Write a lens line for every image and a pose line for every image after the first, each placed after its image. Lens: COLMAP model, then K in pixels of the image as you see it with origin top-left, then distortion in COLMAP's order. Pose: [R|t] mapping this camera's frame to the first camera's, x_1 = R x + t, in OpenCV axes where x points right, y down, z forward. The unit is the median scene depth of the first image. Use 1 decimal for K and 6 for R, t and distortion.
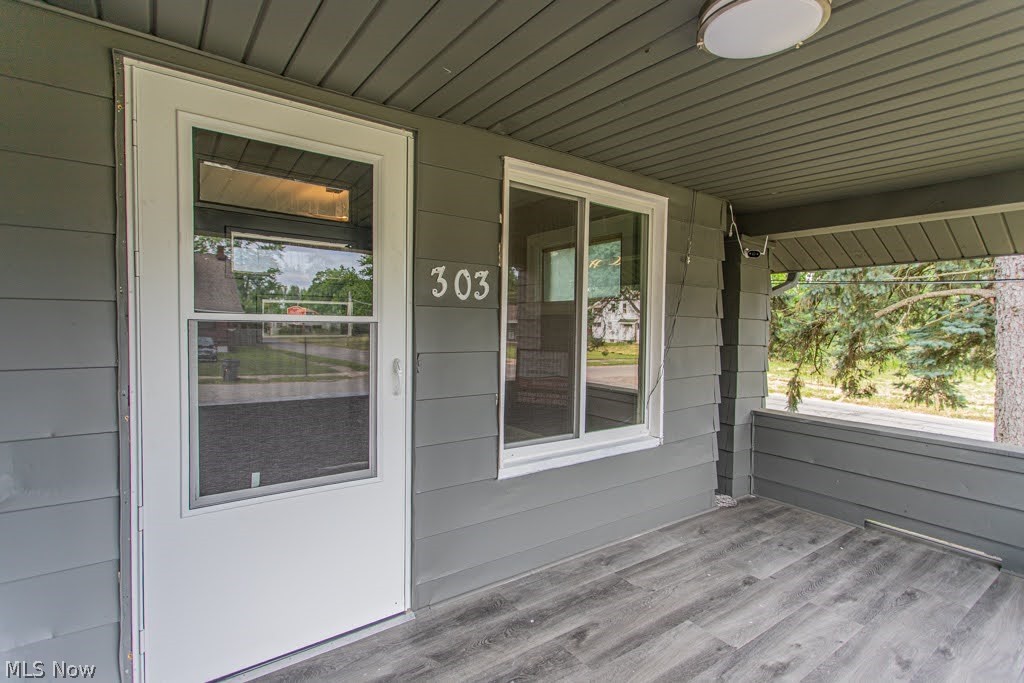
lens RADIAL K [[509.8, 0, 512.0], [0, 509.8, 341.5], [0, 0, 1]] dist [-0.002321, -0.000504]
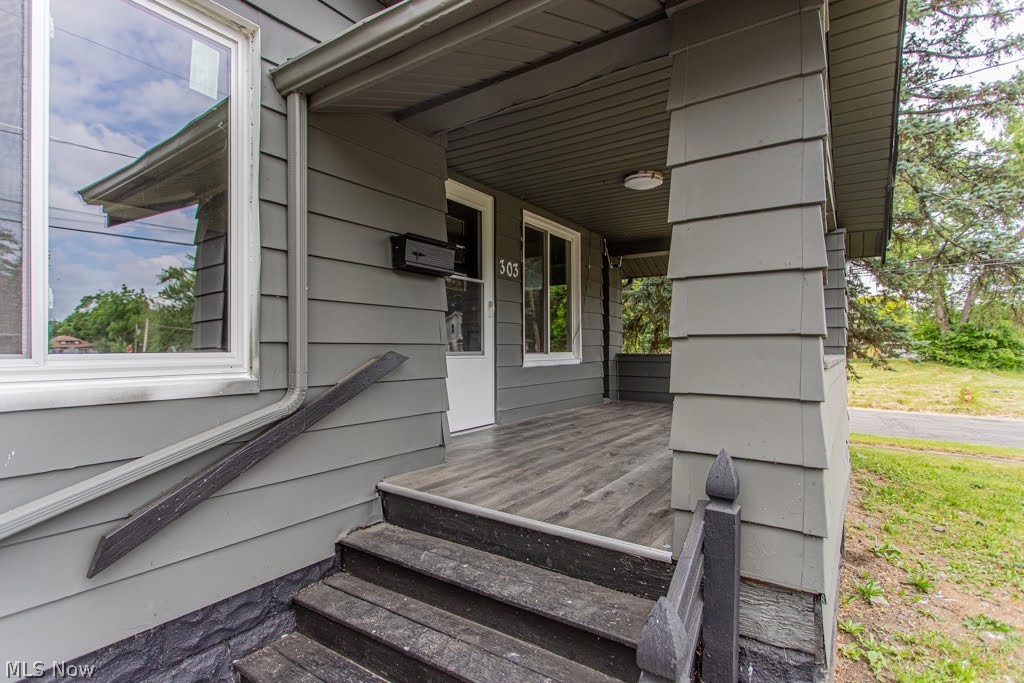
lens RADIAL K [[509.8, 0, 512.0], [0, 509.8, 341.5], [0, 0, 1]] dist [-0.002321, -0.000504]
pose [[0.944137, -0.012546, 0.329315, -0.699022], [0.030099, 0.998381, -0.048258, 0.255886], [-0.328177, 0.055474, 0.942986, -0.858847]]
